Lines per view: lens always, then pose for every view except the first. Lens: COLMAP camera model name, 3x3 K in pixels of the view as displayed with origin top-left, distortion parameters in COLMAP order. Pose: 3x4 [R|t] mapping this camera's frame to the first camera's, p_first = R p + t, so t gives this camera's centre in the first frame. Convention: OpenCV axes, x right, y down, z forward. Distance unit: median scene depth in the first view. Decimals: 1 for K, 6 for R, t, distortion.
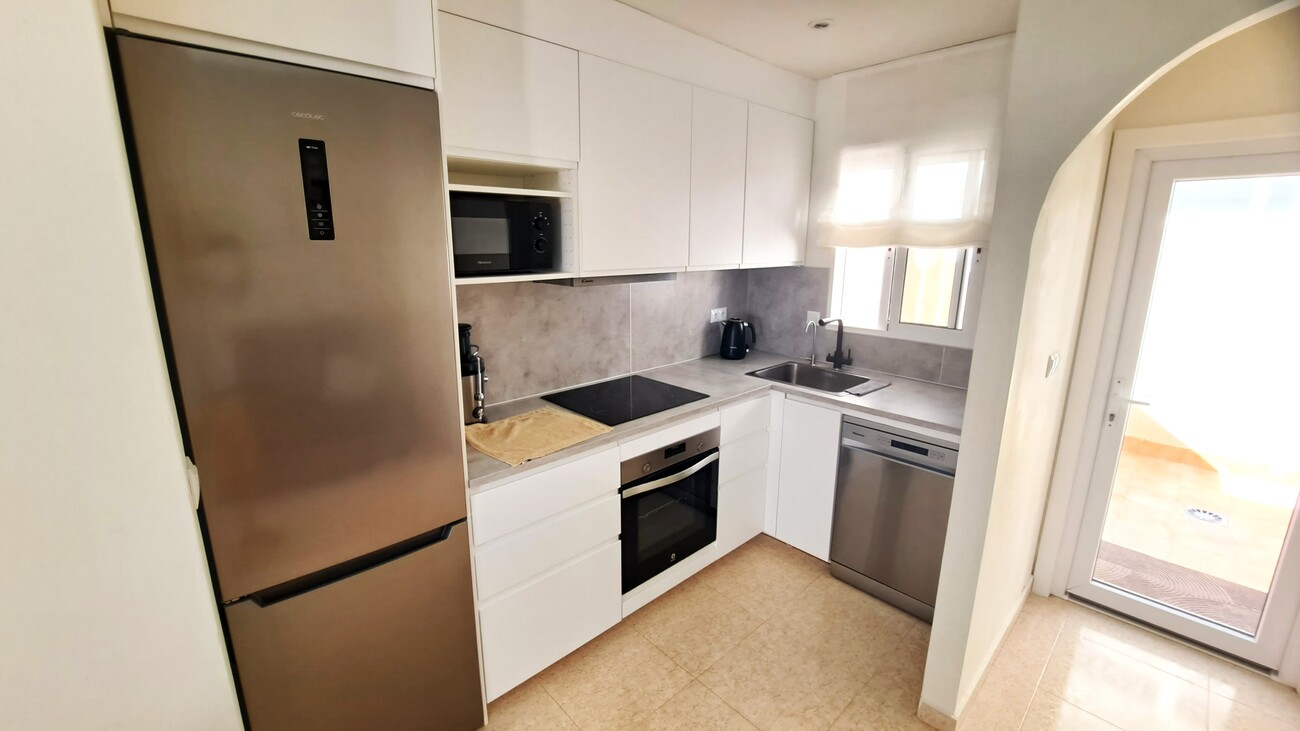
lens RADIAL K [[514.8, 0, 639.8], [0, 514.8, 356.4], [0, 0, 1]] dist [-0.018468, -0.003331]
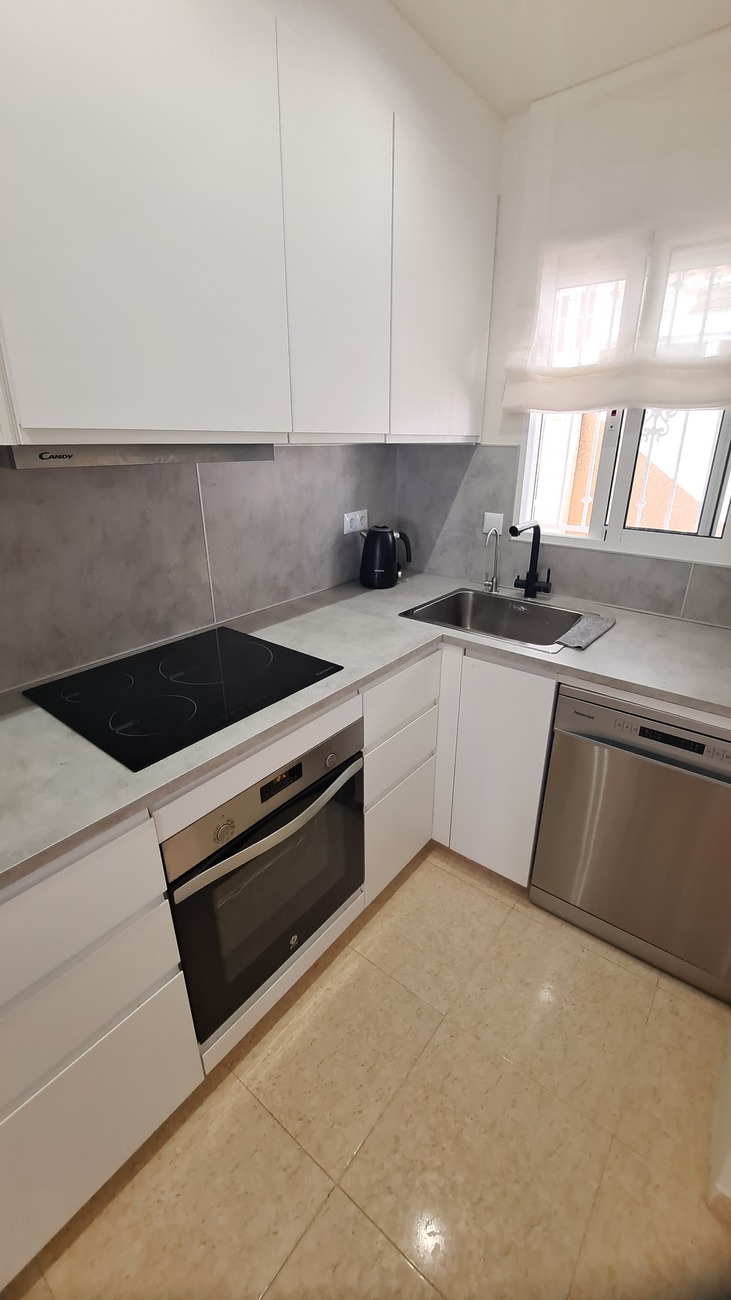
lens RADIAL K [[513.0, 0, 373.4], [0, 513.0, 635.4], [0, 0, 1]] dist [-0.016136, -0.005158]
pose [[0.984575, -0.059193, 0.164648, 0.072172], [0.034893, 0.988559, 0.146744, -0.038949], [-0.171450, -0.138735, 0.975375, 0.411037]]
